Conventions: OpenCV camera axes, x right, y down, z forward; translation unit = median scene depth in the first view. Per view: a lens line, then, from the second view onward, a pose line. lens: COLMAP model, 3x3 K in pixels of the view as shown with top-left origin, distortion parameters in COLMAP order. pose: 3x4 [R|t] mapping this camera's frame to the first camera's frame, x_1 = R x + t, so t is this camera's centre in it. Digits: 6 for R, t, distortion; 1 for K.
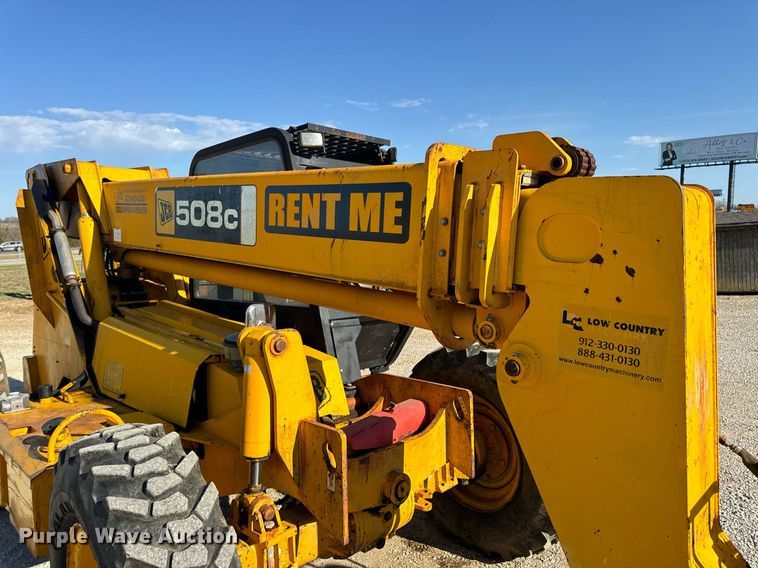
lens RADIAL K [[529.7, 0, 380.5], [0, 529.7, 283.3], [0, 0, 1]] dist [0.087282, -0.123341]
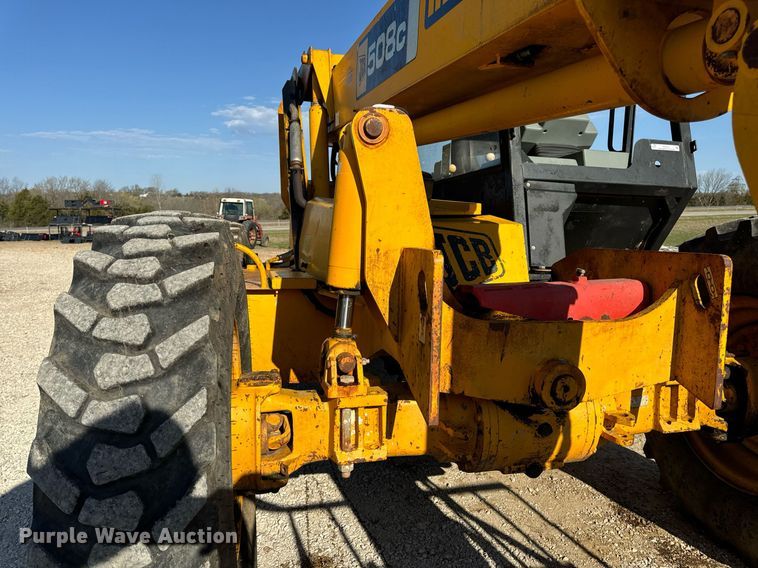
lens RADIAL K [[531.8, 0, 375.2], [0, 531.8, 283.2], [0, 0, 1]] dist [0.090637, -0.117218]
pose [[0.852194, 0.090217, -0.515390, 0.162743], [-0.064630, 0.995630, 0.067414, 0.237084], [0.519220, -0.024140, 0.854300, 0.359325]]
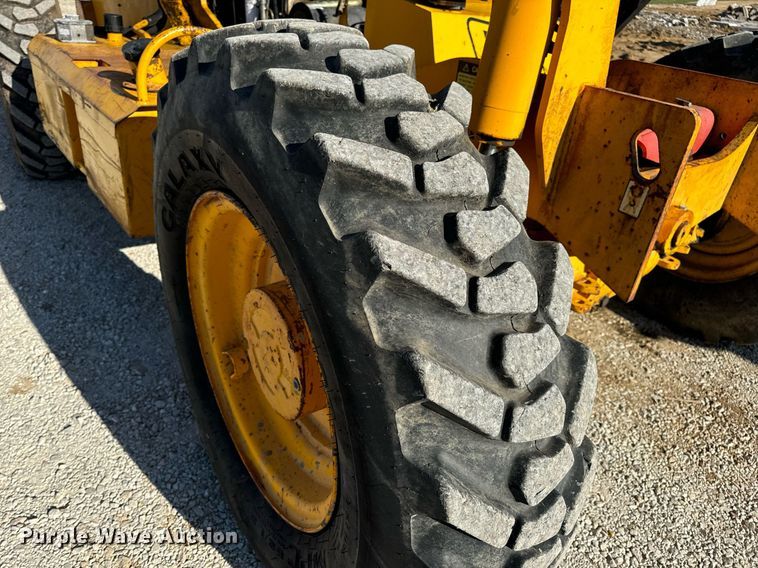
lens RADIAL K [[544.4, 0, 379.0], [0, 544.4, 284.0], [0, 0, 1]] dist [-0.002459, -0.001310]
pose [[0.984070, 0.170296, -0.051040, -0.268775], [-0.129263, 0.882494, 0.452212, 0.194094], [0.122052, -0.438411, 0.890449, 0.364465]]
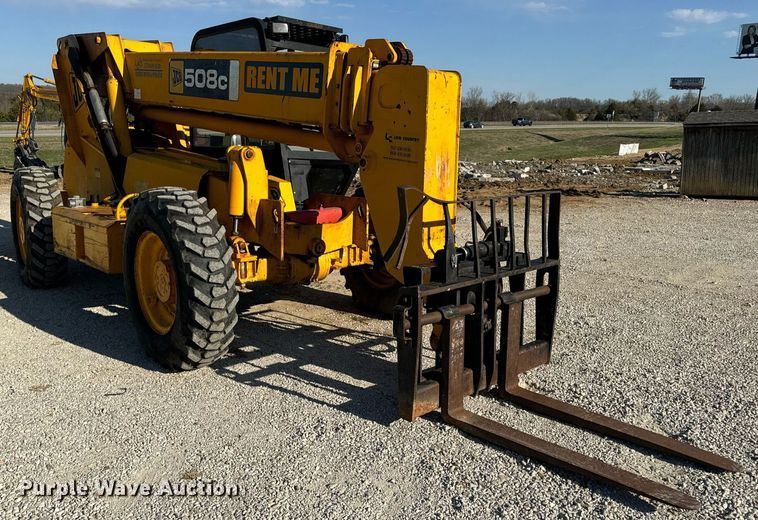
lens RADIAL K [[608.4, 0, 369.6], [0, 608.4, 268.0], [0, 0, 1]] dist [0.087050, -0.150981]
pose [[0.998086, 0.055921, -0.026389, 0.258566], [-0.051768, 0.989077, 0.138010, 0.169030], [0.033818, -0.136380, 0.990079, -0.960871]]
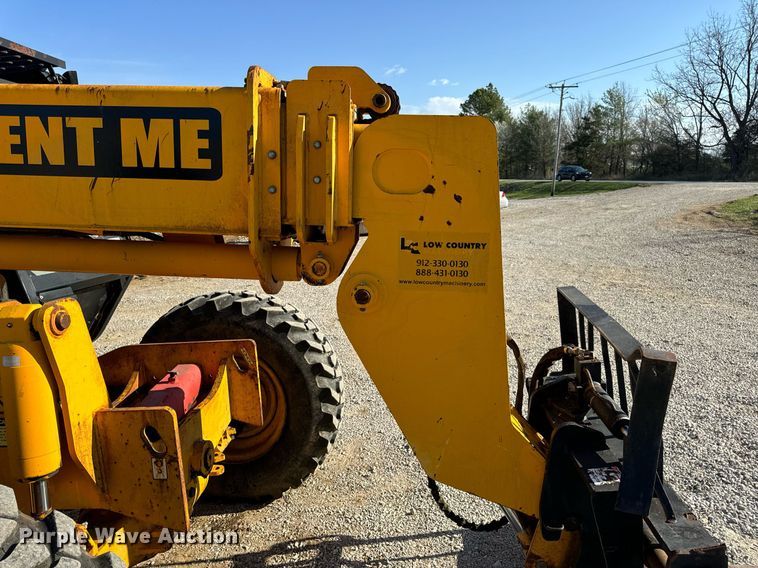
lens RADIAL K [[529.7, 0, 380.5], [0, 529.7, 283.3], [0, 0, 1]] dist [0.087282, -0.123341]
pose [[0.762117, -0.125106, 0.635237, -0.282726], [0.075787, 0.991646, 0.104373, 0.018299], [-0.642988, -0.031402, 0.765232, 0.125151]]
